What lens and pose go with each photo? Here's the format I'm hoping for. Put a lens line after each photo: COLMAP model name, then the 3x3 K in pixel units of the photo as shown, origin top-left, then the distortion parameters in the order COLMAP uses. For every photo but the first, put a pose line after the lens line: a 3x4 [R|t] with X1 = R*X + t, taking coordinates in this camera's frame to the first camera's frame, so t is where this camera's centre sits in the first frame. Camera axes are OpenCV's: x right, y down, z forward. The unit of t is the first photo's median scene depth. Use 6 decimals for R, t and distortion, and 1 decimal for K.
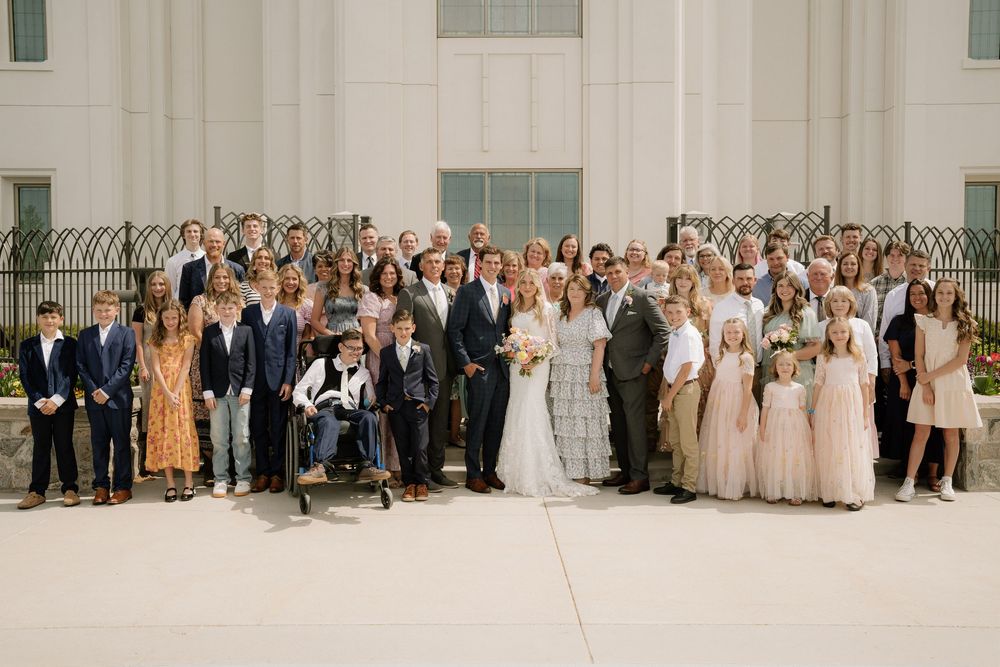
lens RADIAL K [[968.5, 0, 474.9], [0, 968.5, 331.8], [0, 0, 1]] dist [0.004592, 0.006143]
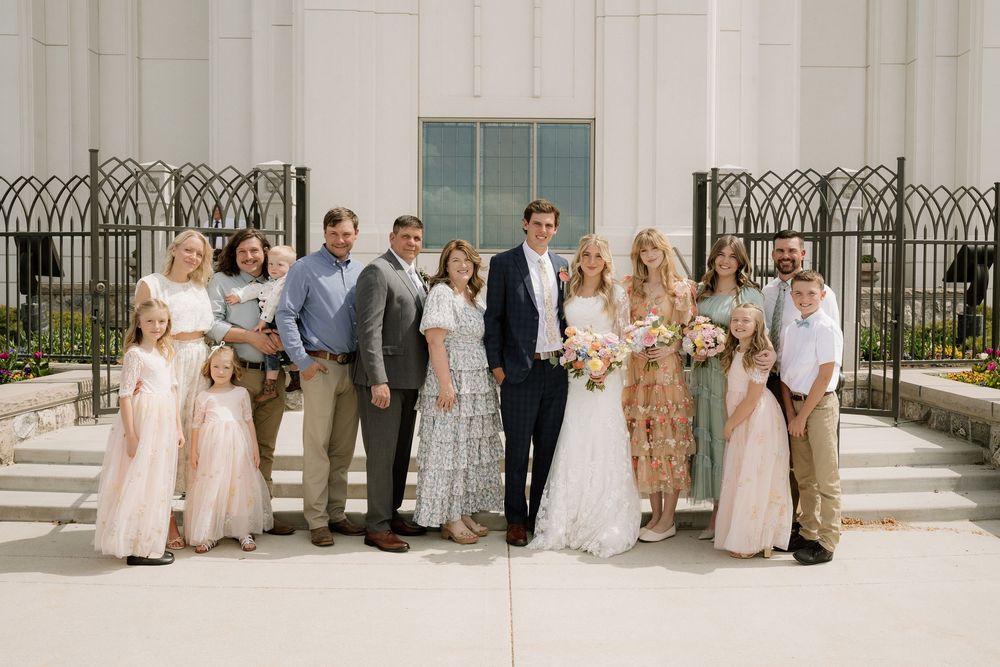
lens RADIAL K [[983.2, 0, 529.9], [0, 983.2, 321.1], [0, 0, 1]] dist [0.003689, -0.000648]
pose [[0.999787, 0.007666, 0.019142, 0.050857], [-0.007848, 0.999924, 0.009470, -0.005599], [-0.019068, -0.009618, 0.999772, 0.205177]]
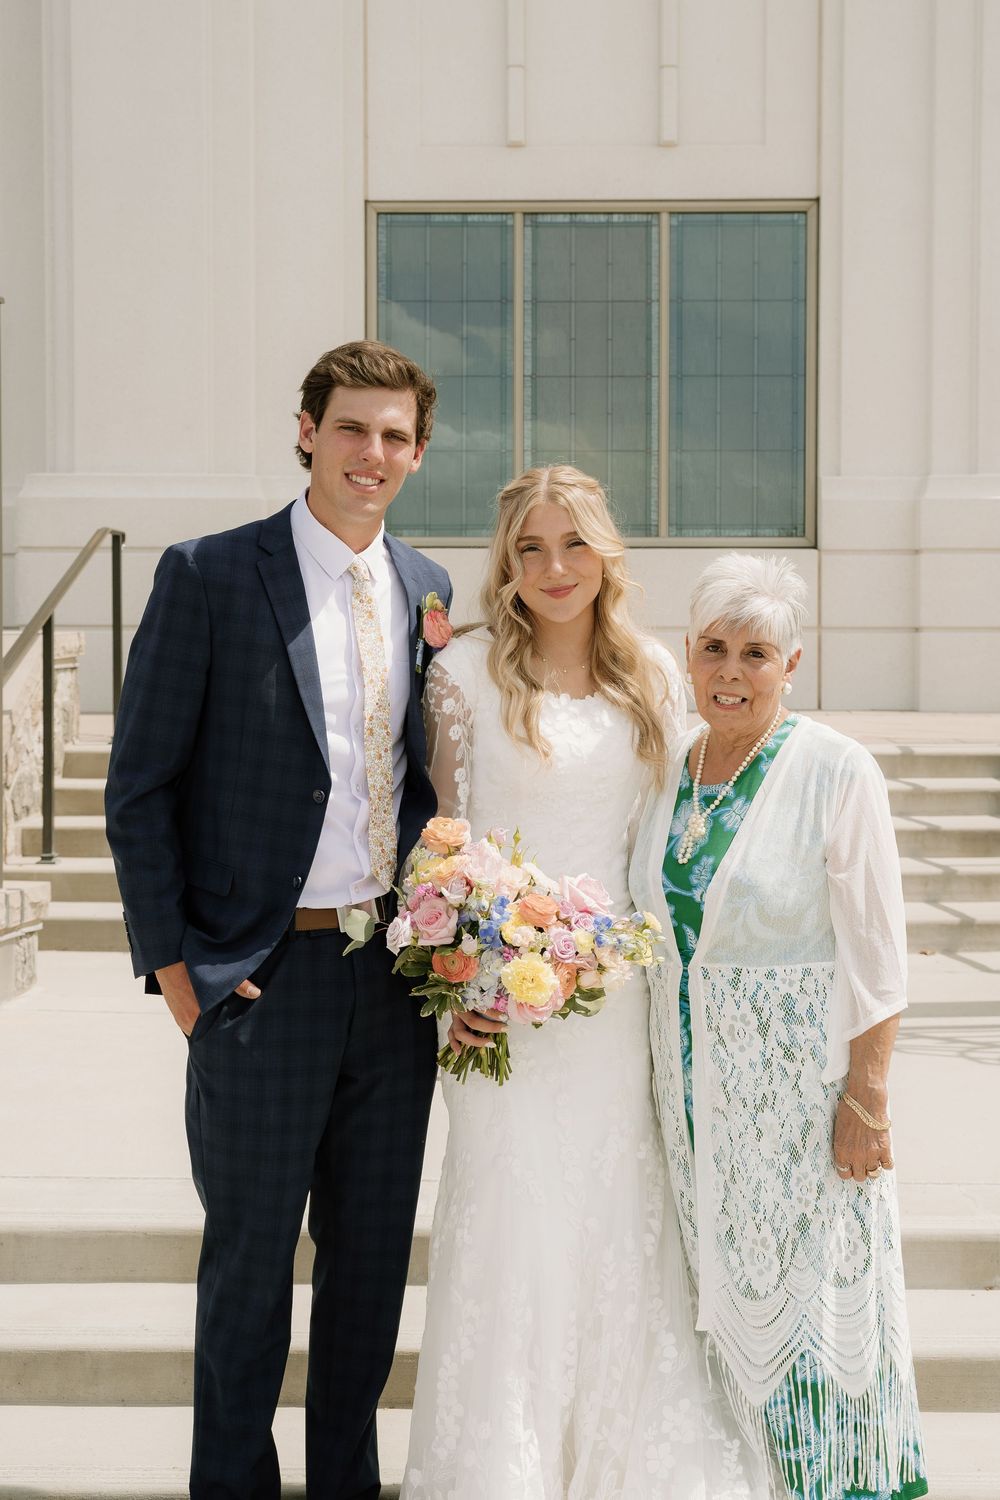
lens RADIAL K [[1869.2, 0, 581.6], [0, 1869.2, 676.1], [0, 0, 1]] dist [0.075618, 0.028866]
pose [[0.999721, 0.004974, -0.023109, 0.059404], [-0.004842, 0.999971, 0.005794, -0.018563], [0.023137, -0.005681, 0.999716, 0.469470]]
